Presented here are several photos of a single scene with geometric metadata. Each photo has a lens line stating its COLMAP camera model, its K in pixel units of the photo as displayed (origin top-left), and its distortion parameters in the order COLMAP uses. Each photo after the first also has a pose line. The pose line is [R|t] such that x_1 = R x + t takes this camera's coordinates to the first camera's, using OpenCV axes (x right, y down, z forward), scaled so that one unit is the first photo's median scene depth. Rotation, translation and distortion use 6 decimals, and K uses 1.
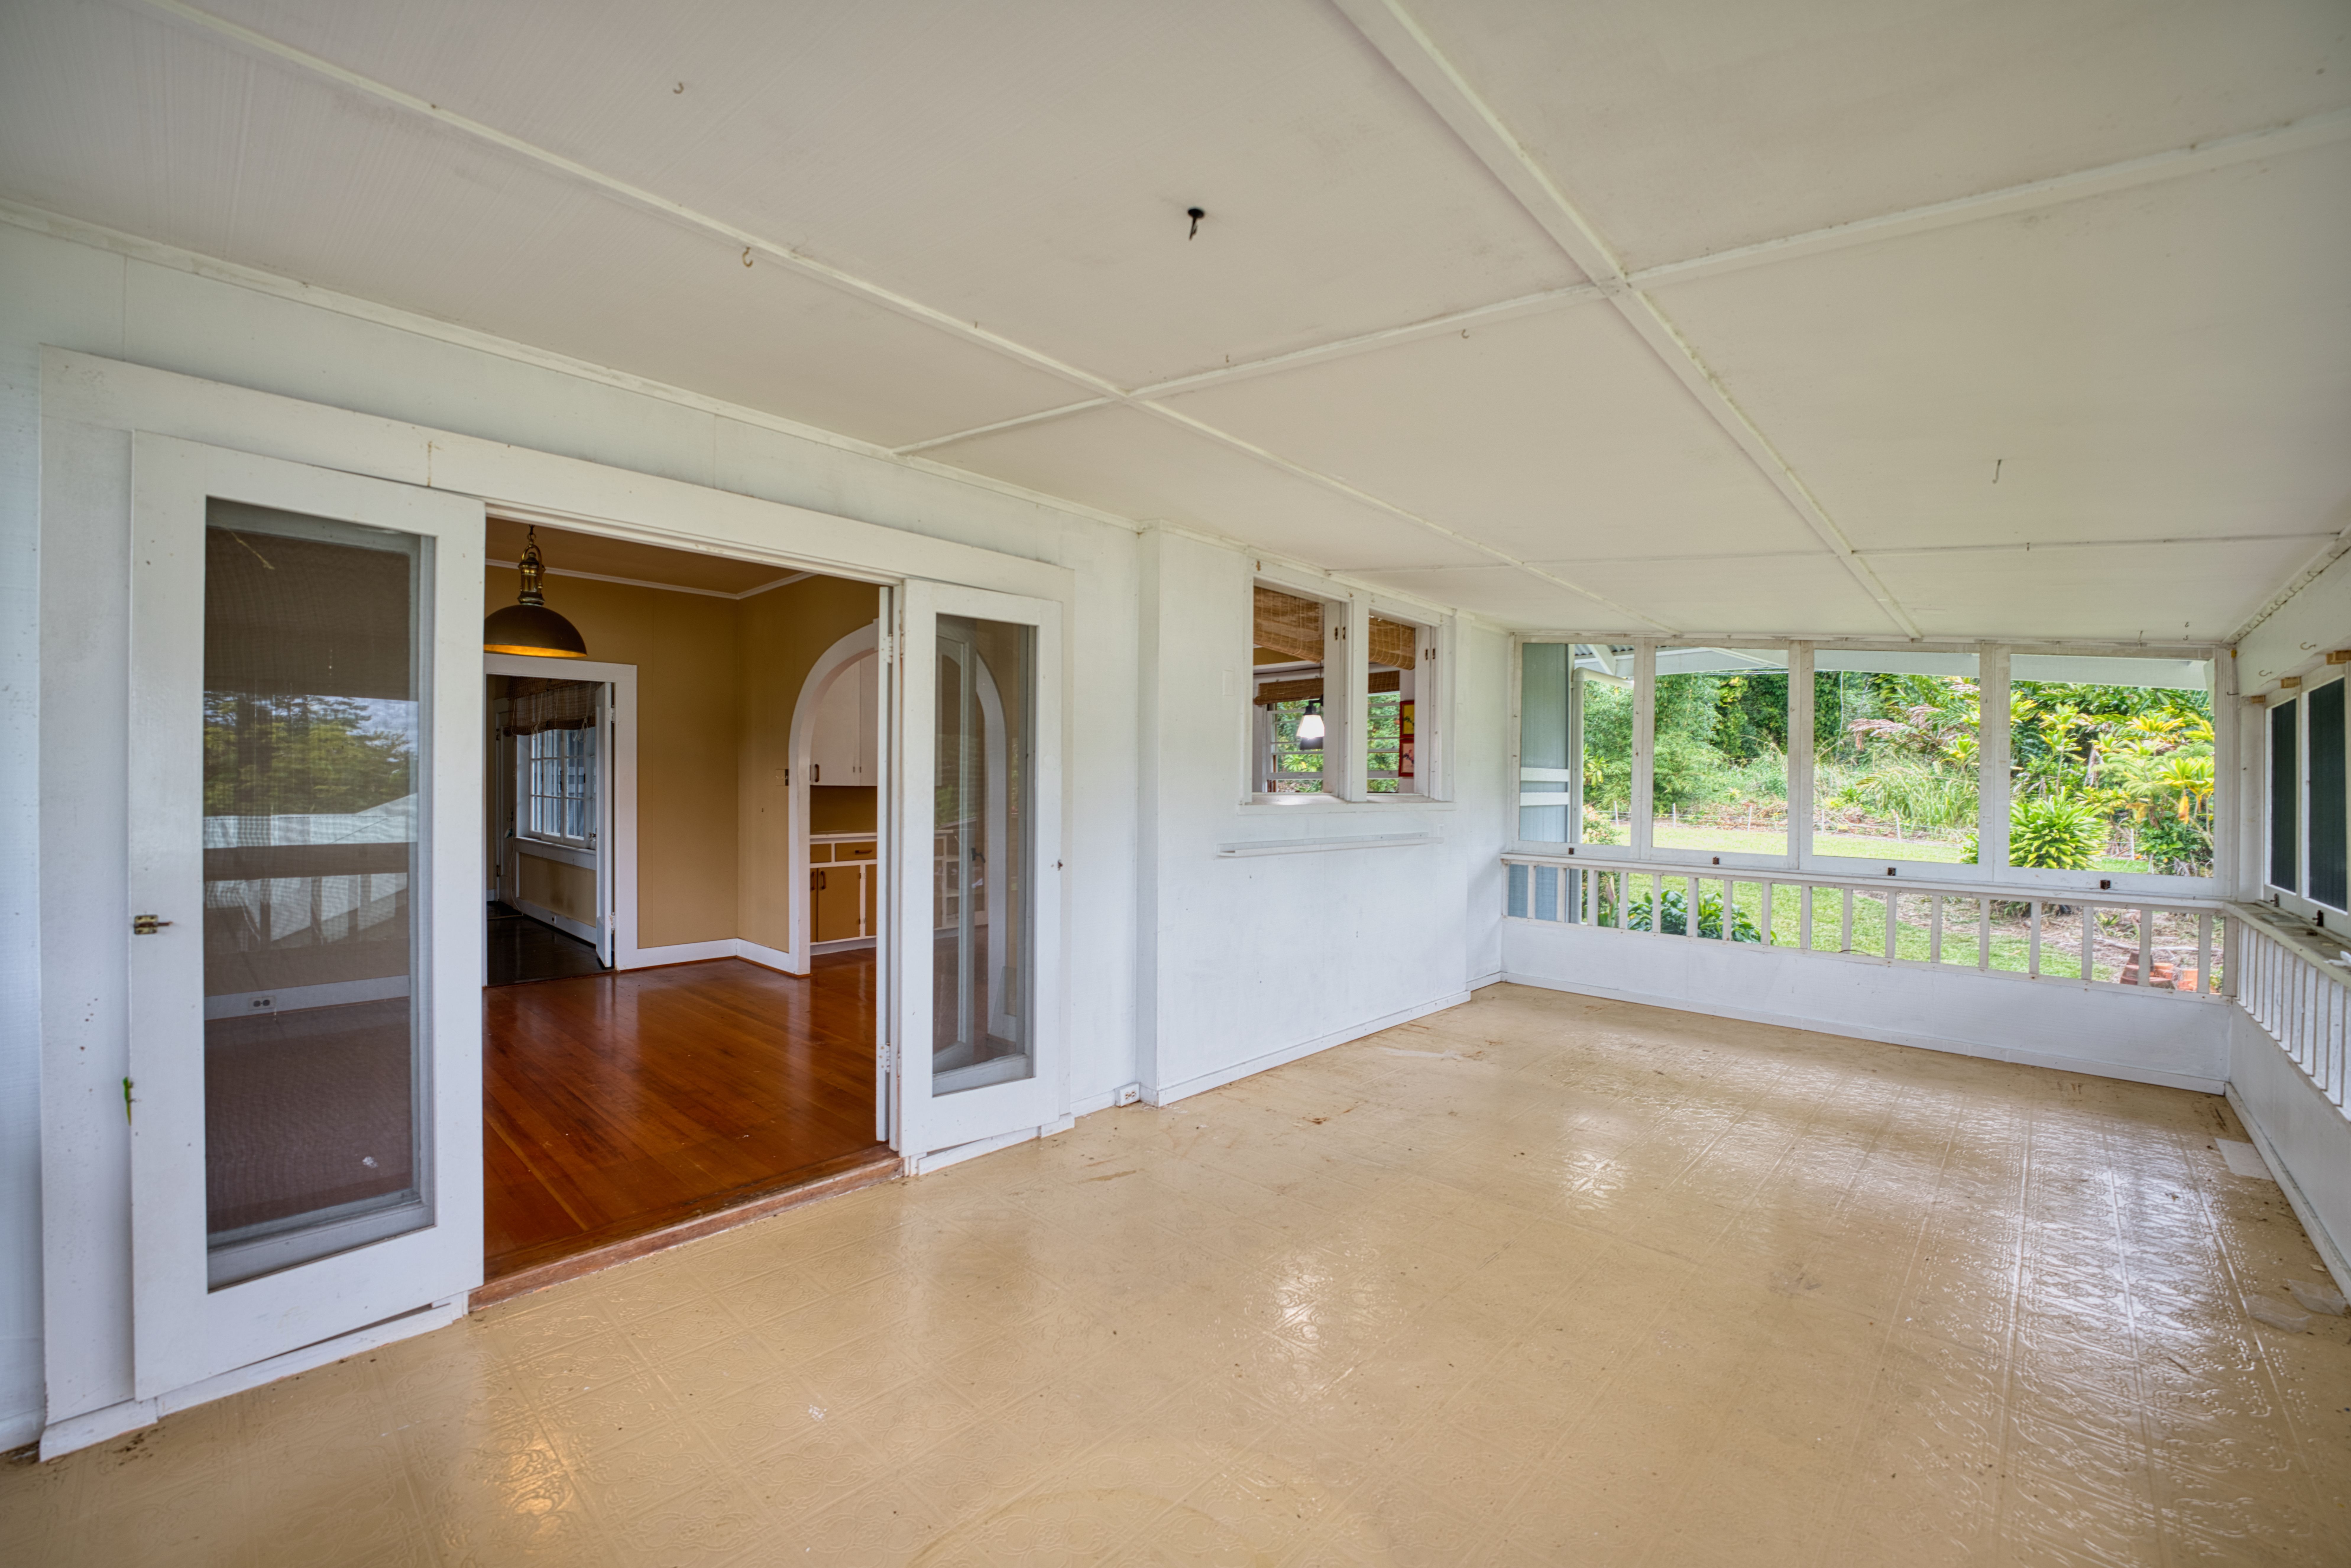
lens RADIAL K [[954.1, 0, 1183.3], [0, 954.1, 788.6], [0, 0, 1]] dist [-0.019273, -0.000152]
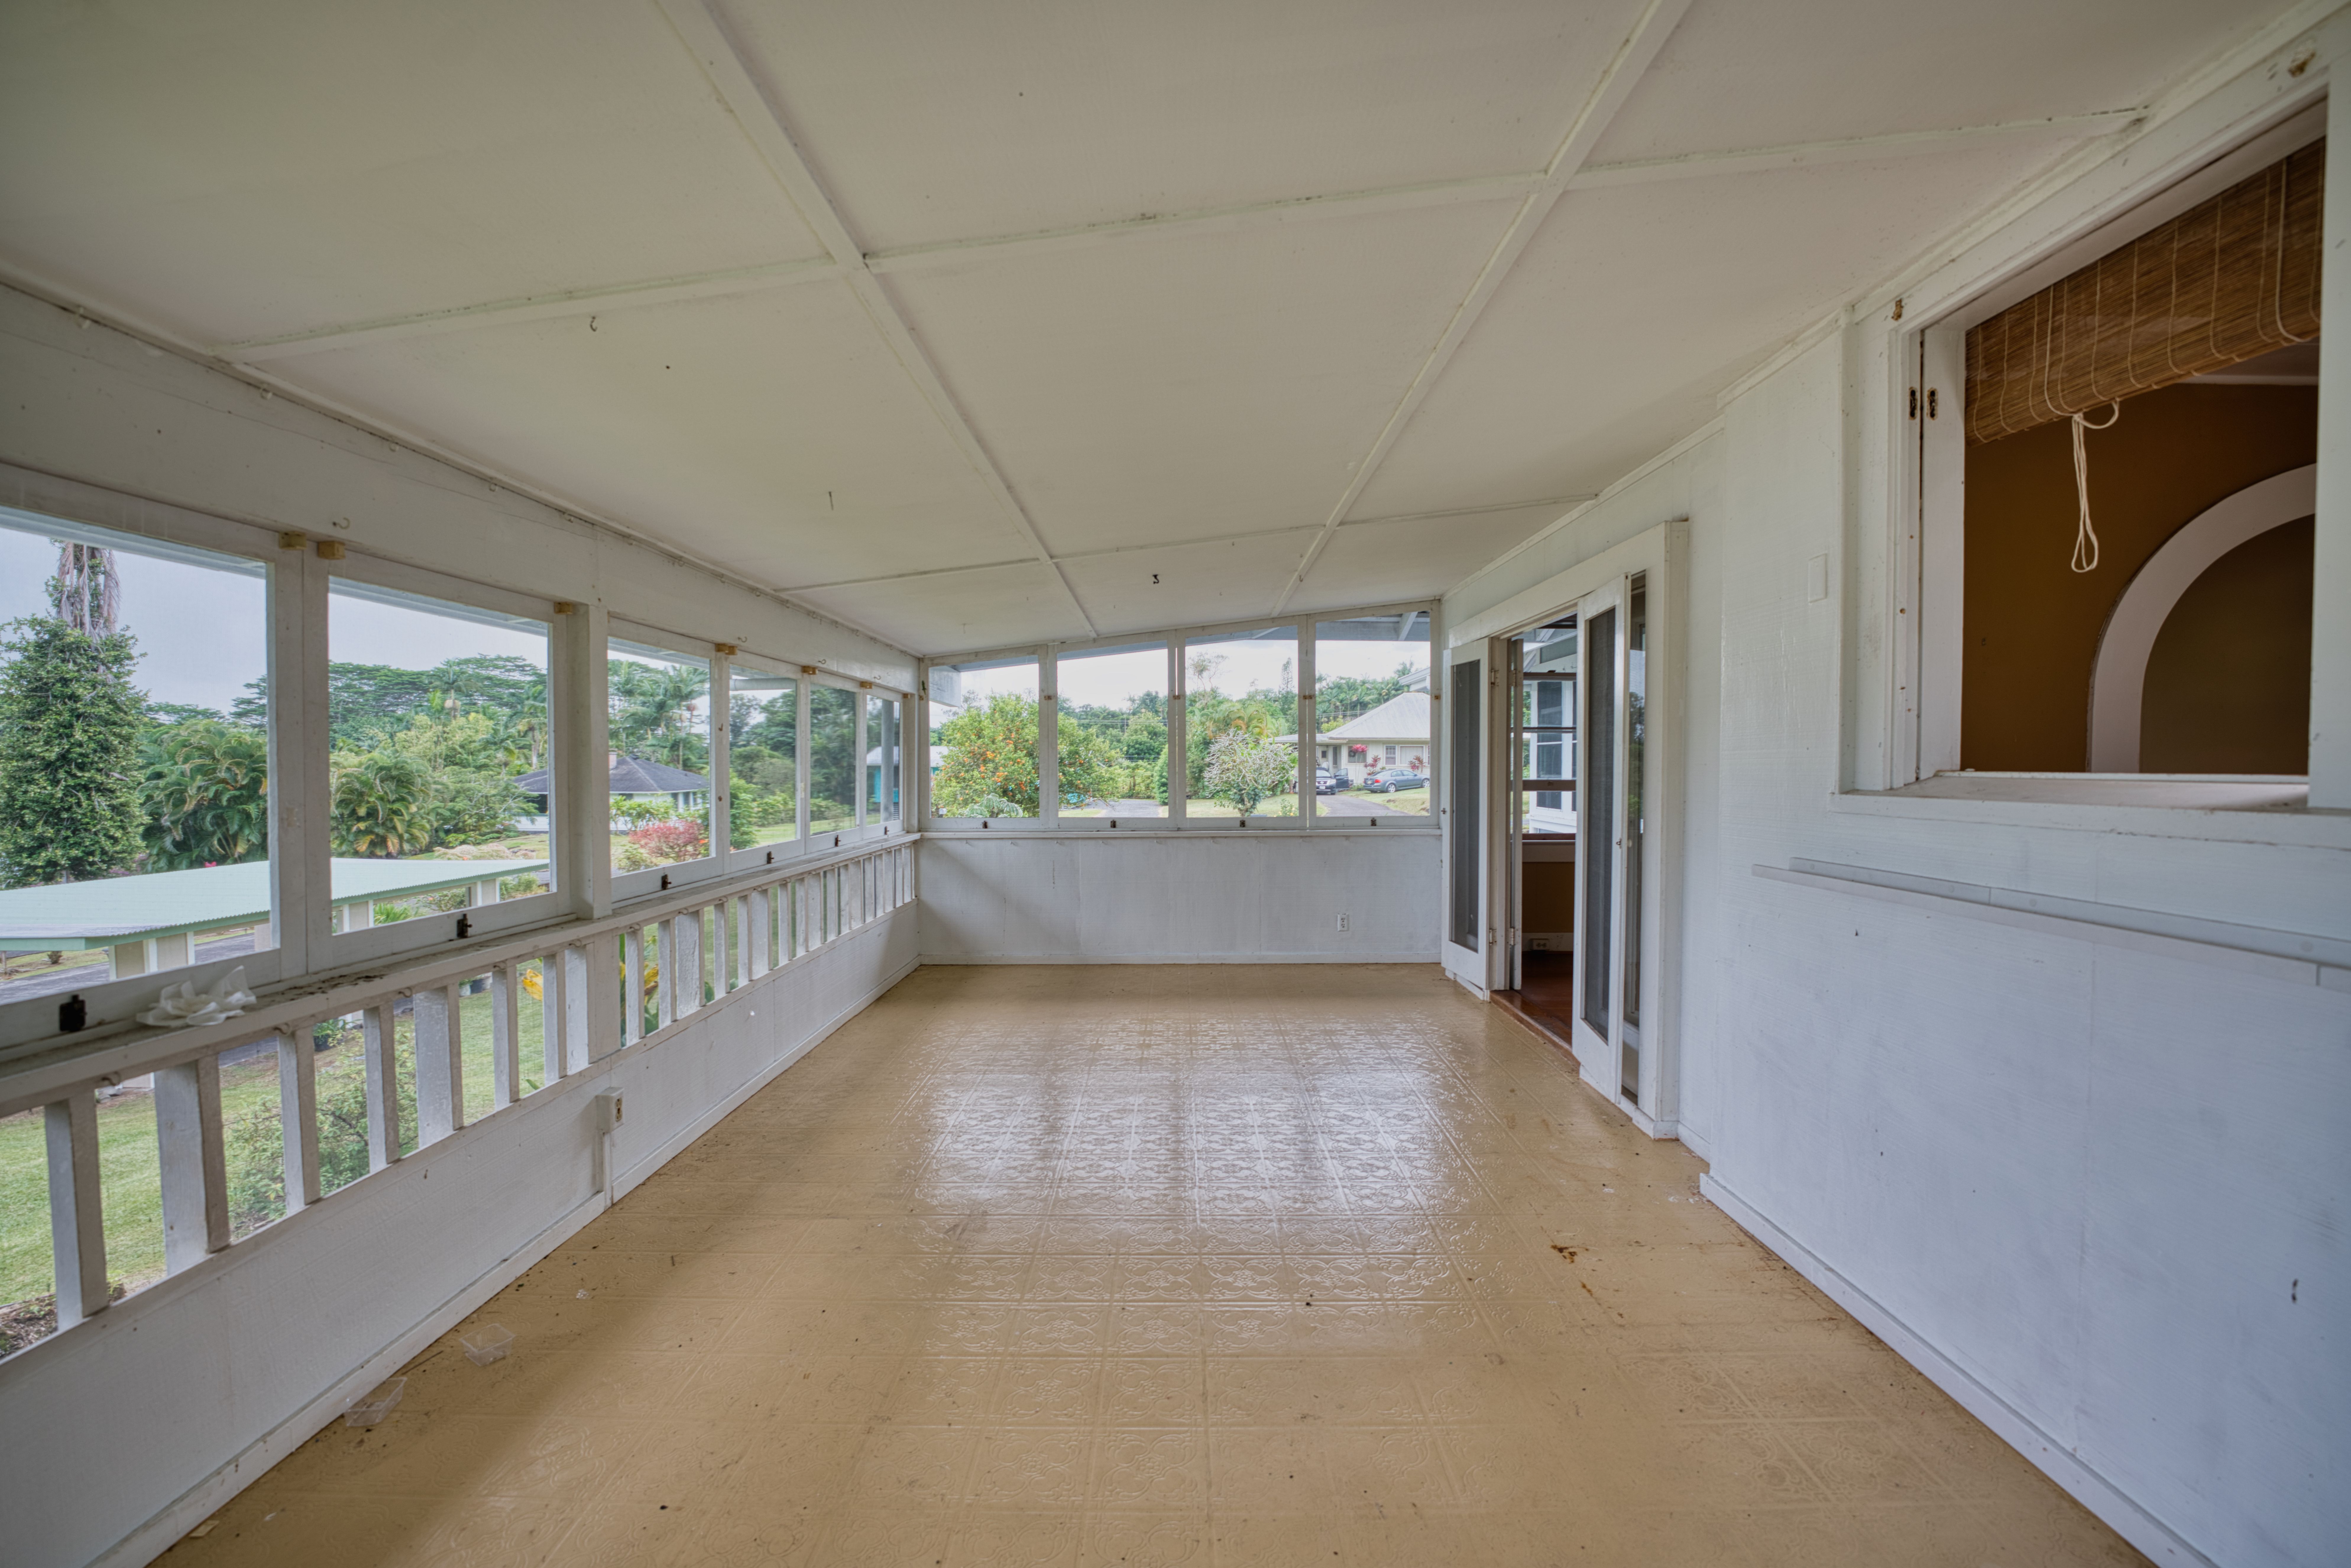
lens RADIAL K [[945.4, 0, 1166.8], [0, 945.4, 794.0], [0, 0, 1]] dist [-0.027486, 0.000435]
pose [[-0.736469, 0.019814, -0.676181, 0.741775], [-0.003889, 0.999430, 0.033521, -0.005532], [0.676461, 0.027317, -0.735972, 1.185947]]
